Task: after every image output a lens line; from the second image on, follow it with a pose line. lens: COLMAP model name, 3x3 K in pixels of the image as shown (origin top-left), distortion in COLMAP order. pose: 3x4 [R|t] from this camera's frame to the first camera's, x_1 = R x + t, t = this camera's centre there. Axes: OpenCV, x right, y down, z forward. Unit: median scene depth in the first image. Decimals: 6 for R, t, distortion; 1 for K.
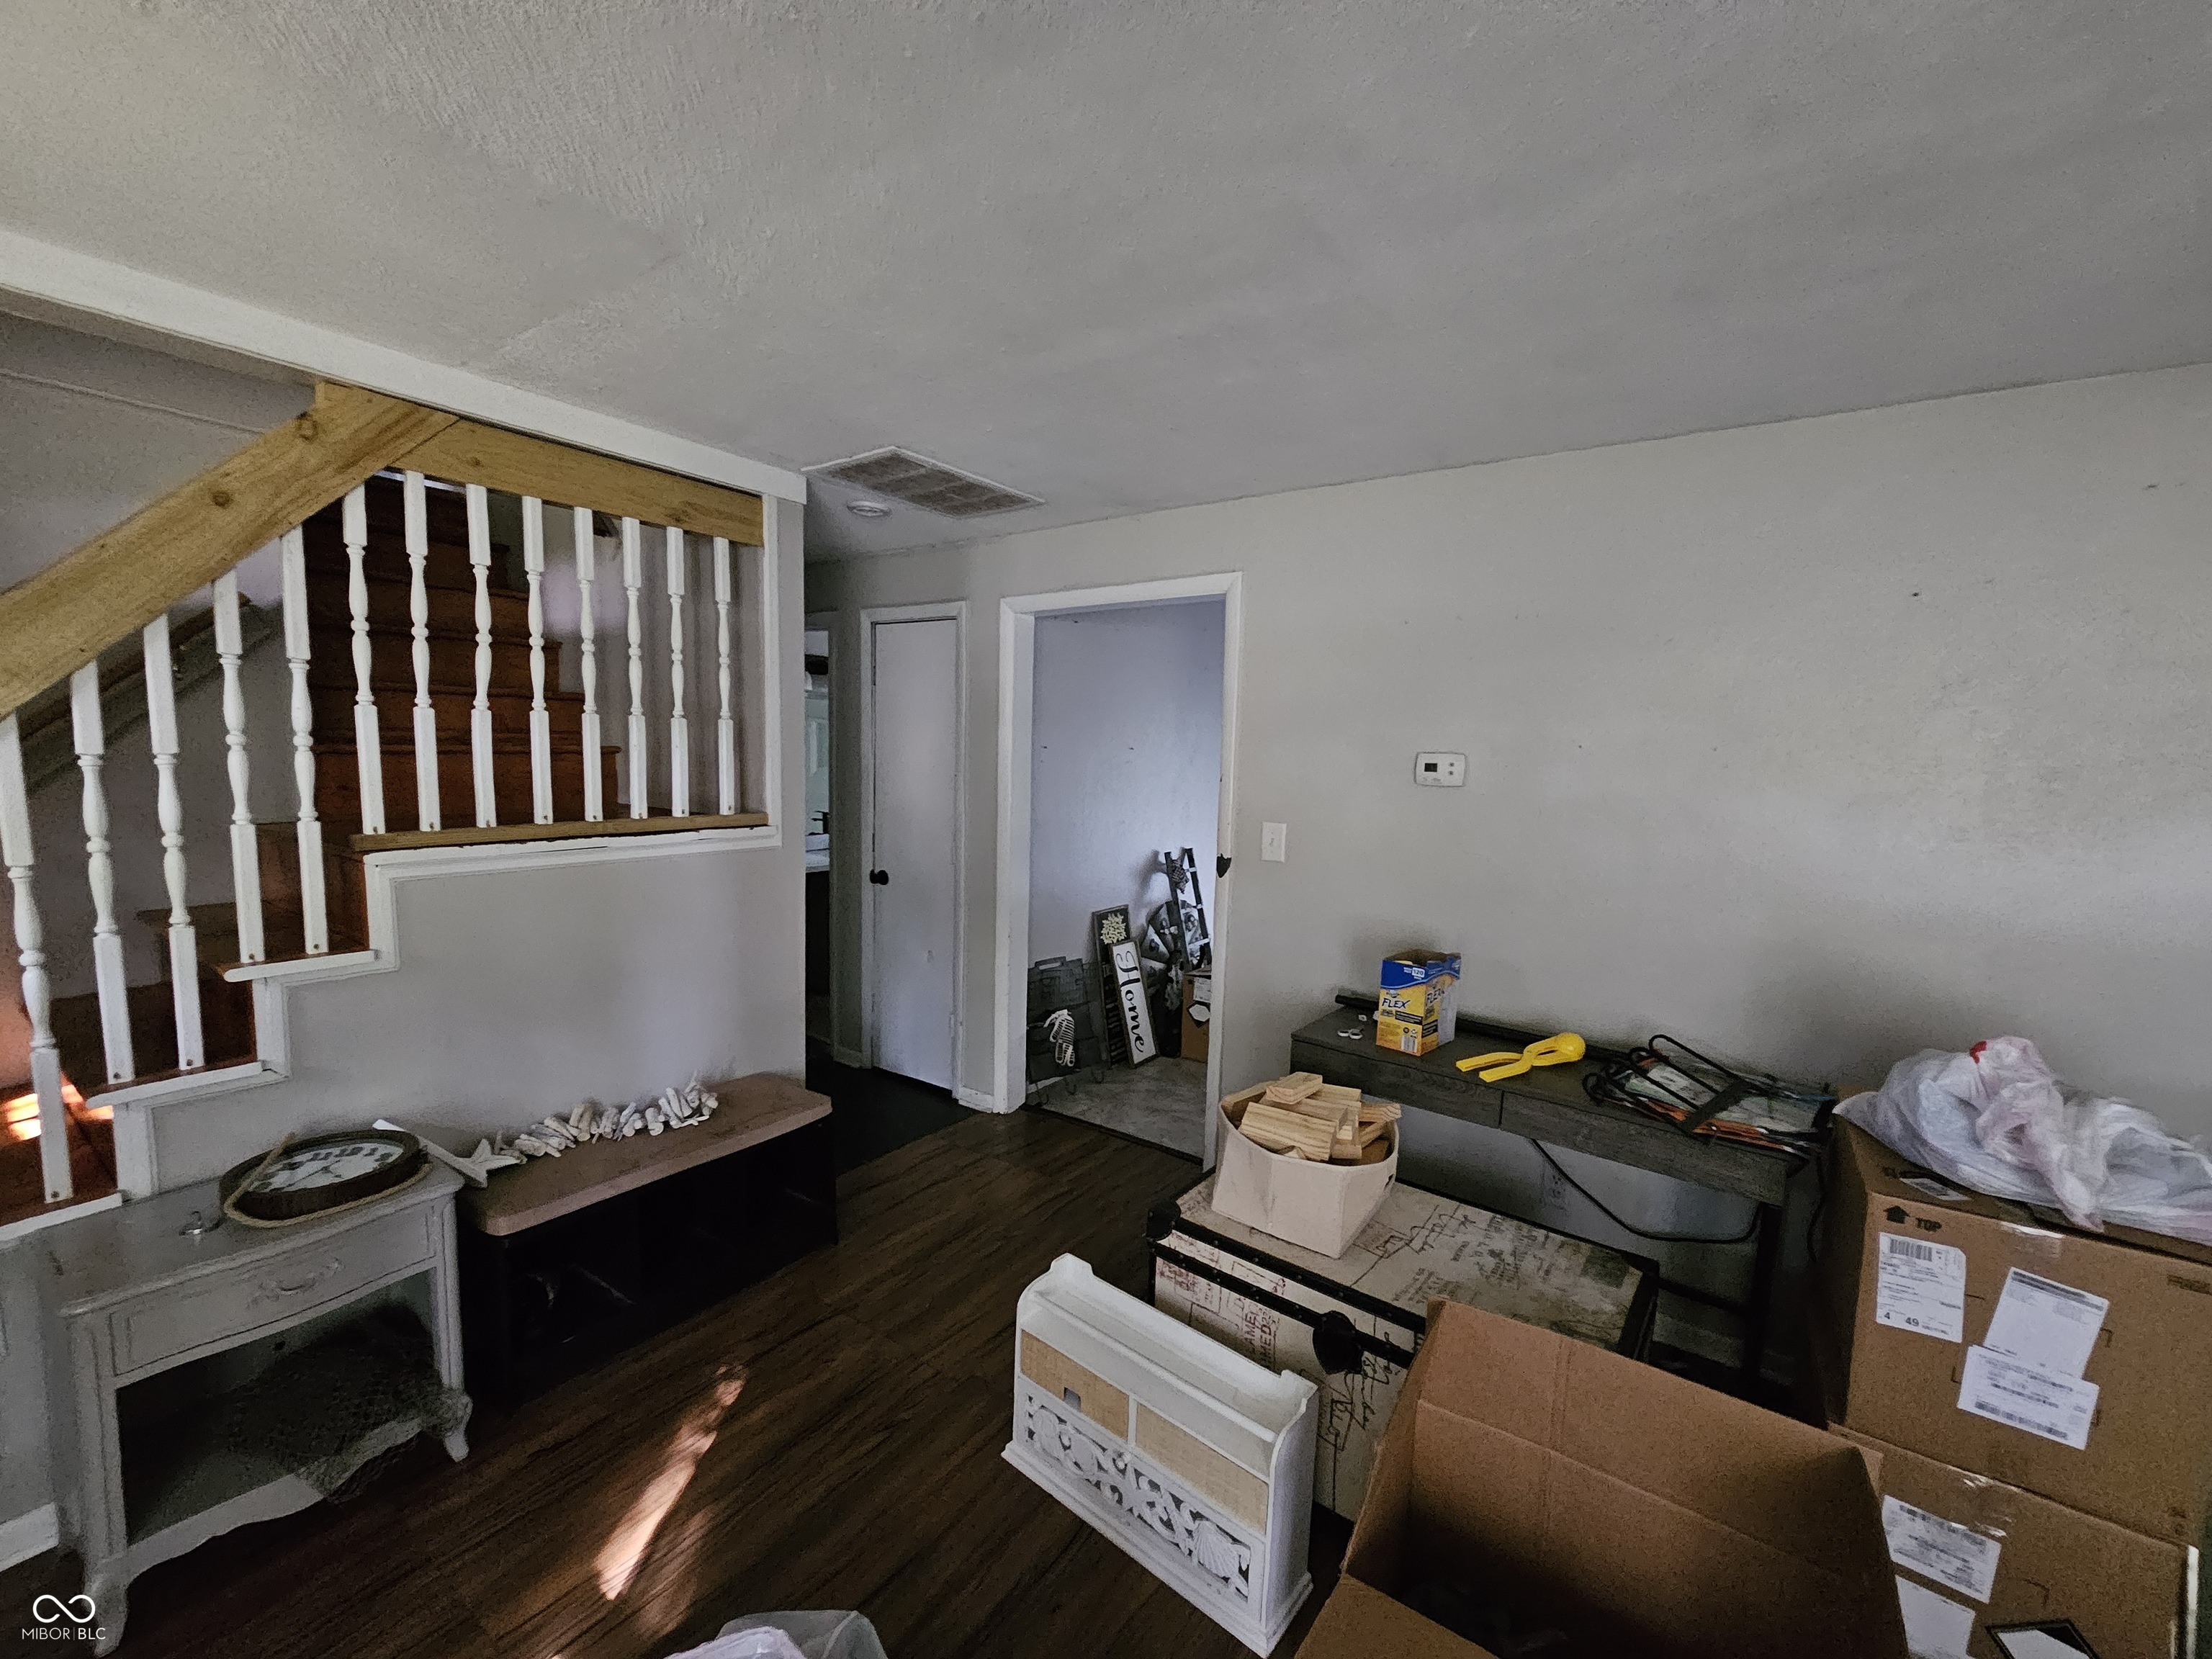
lens RADIAL K [[906.3, 0, 1100.6], [0, 906.3, 833.2], [0, 0, 1]] dist [-0.000012, 0.000138]
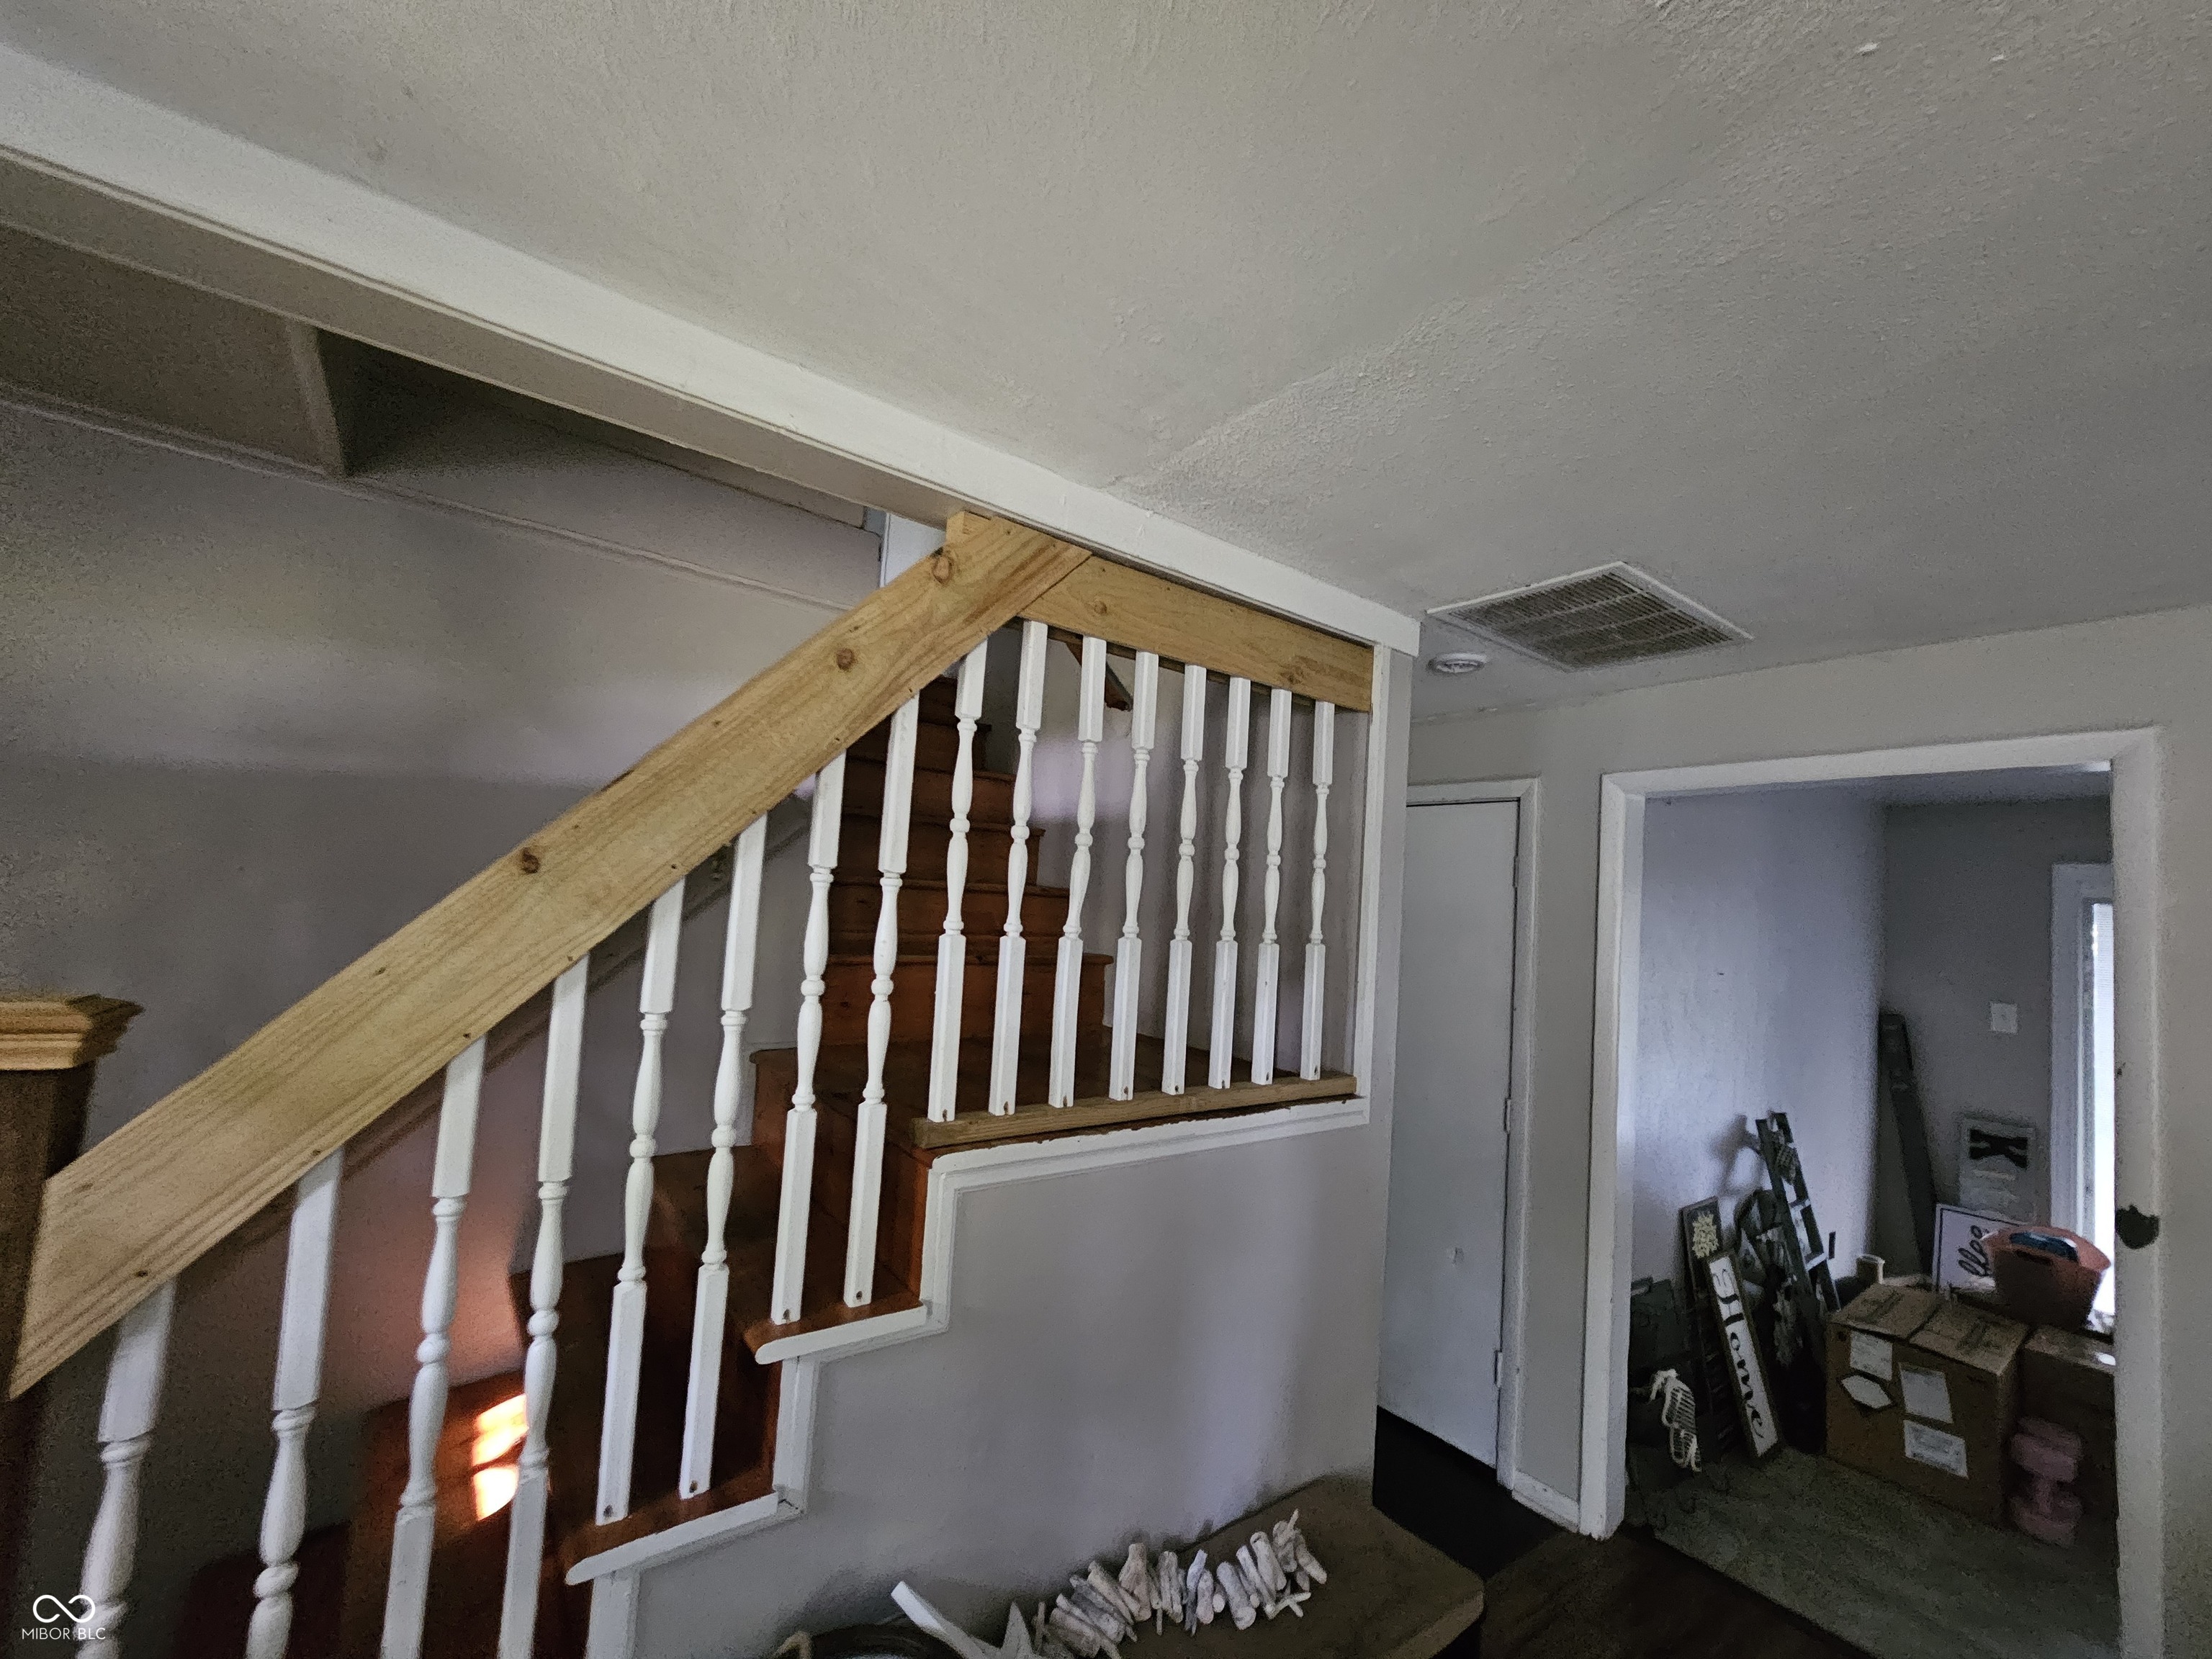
lens RADIAL K [[906.3, 0, 1110.6], [0, 906.3, 831.9], [0, 0, 1]] dist [-0.000012, 0.000138]
pose [[0.952887, 0.005173, -0.303282, -0.370701], [-0.062382, 0.981824, -0.179251, -0.077949], [0.296843, 0.189725, 0.935889, 0.276338]]
